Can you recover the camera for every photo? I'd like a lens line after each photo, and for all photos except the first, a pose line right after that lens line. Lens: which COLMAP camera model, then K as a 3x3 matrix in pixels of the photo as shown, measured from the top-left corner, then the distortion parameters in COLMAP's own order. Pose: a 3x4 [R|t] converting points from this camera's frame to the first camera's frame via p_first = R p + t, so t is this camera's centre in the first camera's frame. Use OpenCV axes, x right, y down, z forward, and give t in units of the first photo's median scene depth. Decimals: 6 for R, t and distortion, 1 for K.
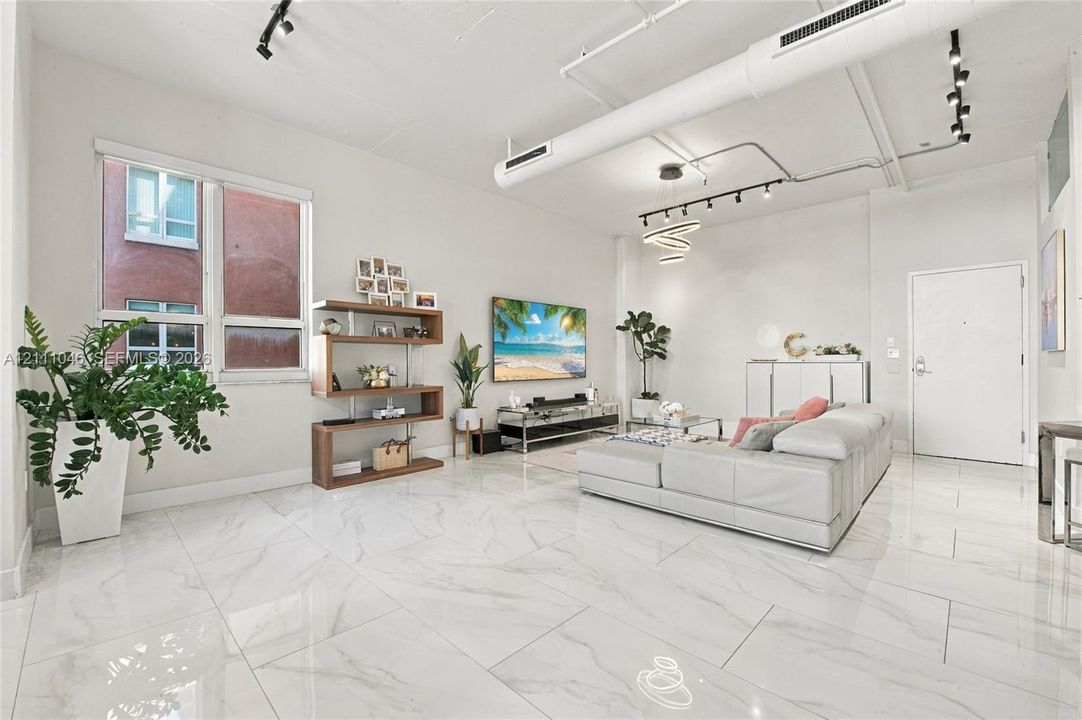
lens RADIAL K [[438.0, 0, 538.6], [0, 438.0, 365.9], [0, 0, 1]] dist [-0.020114, -0.000670]
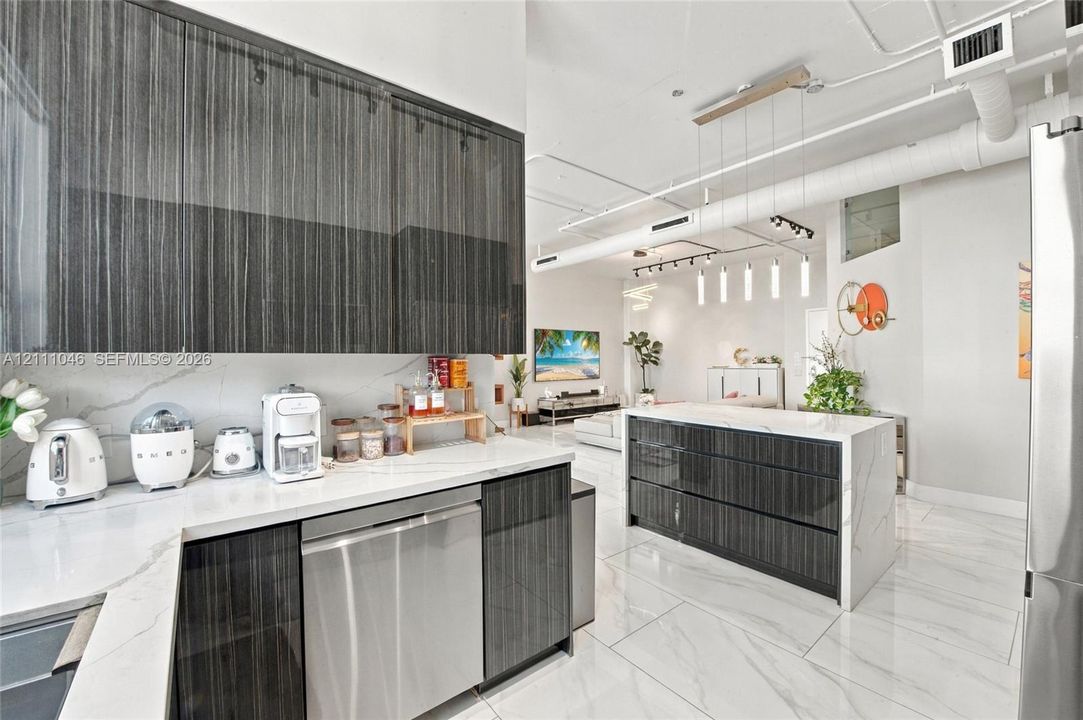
lens RADIAL K [[438.4, 0, 545.2], [0, 438.4, 356.2], [0, 0, 1]] dist [-0.020114, -0.000670]
pose [[0.991995, -0.007708, -0.126038, 0.124604], [0.006049, 0.999890, -0.013538, -0.032069], [0.126128, 0.012667, 0.991933, -0.533695]]
